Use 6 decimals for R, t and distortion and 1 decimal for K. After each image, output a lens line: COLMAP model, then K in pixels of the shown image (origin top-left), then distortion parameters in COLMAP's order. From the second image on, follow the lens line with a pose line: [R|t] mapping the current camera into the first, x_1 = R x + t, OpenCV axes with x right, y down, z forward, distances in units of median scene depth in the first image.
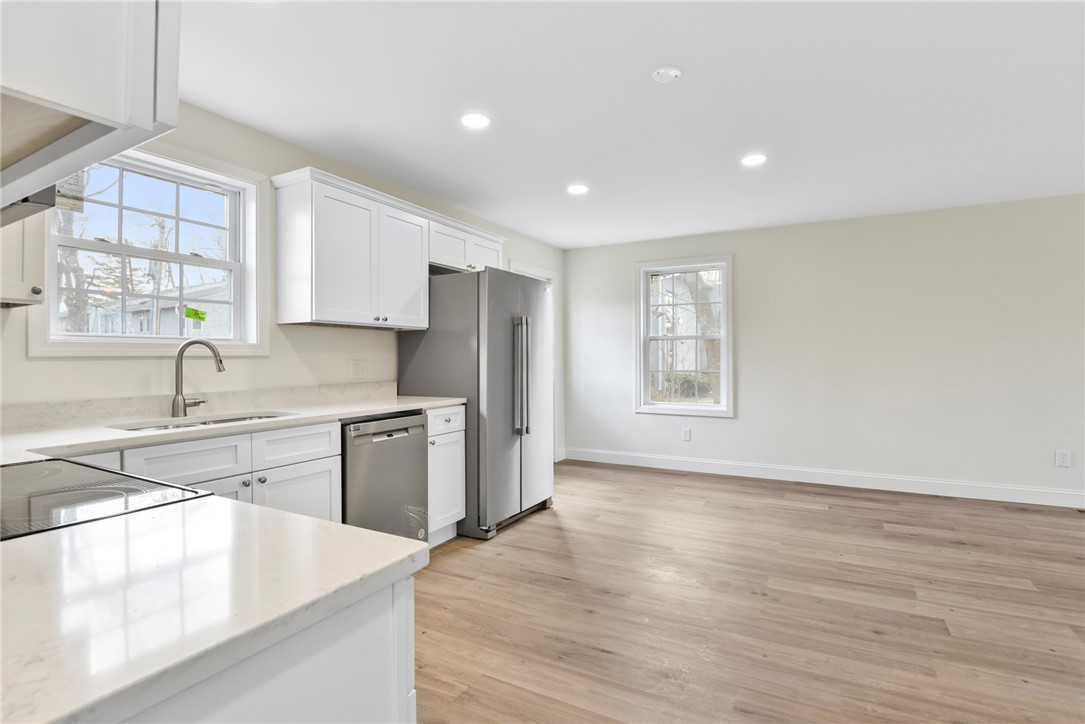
lens RADIAL K [[526.9, 0, 538.4], [0, 526.9, 354.2], [0, 0, 1]] dist [-0.017896, -0.002153]
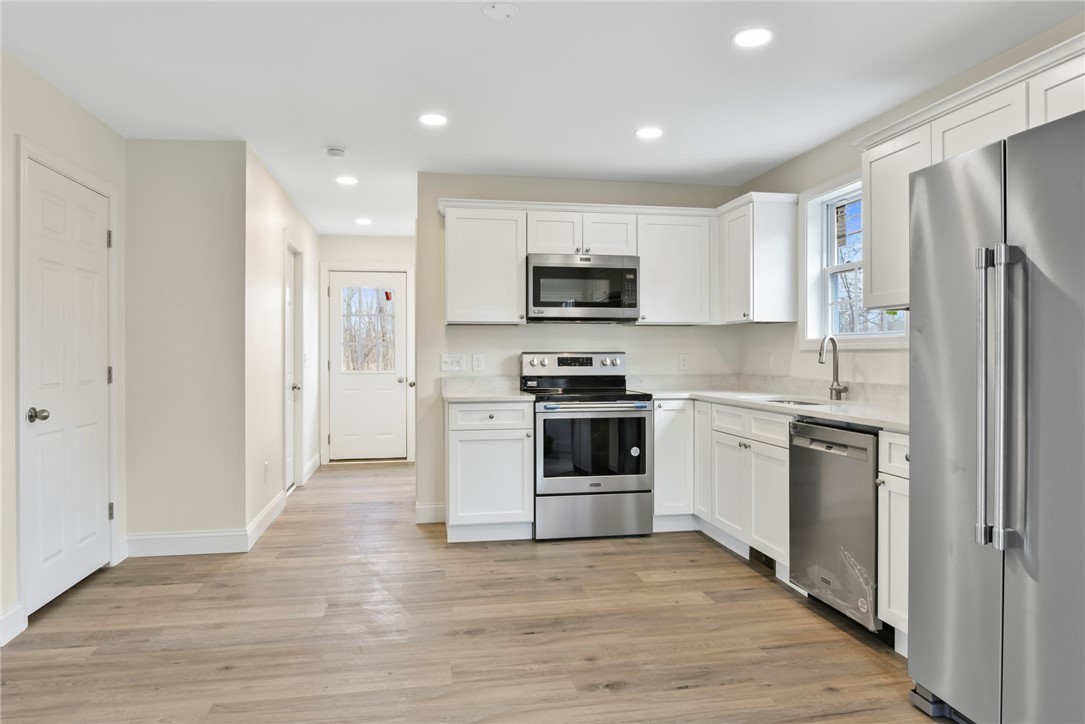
lens RADIAL K [[683.5, 0, 539.4], [0, 683.5, 358.5], [0, 0, 1]] dist [-0.016603, -0.001697]
pose [[-0.769713, 0.008606, -0.638332, 0.832353], [0.006296, 0.999963, 0.005890, 0.010383], [0.638359, 0.000515, -0.769739, 1.752685]]
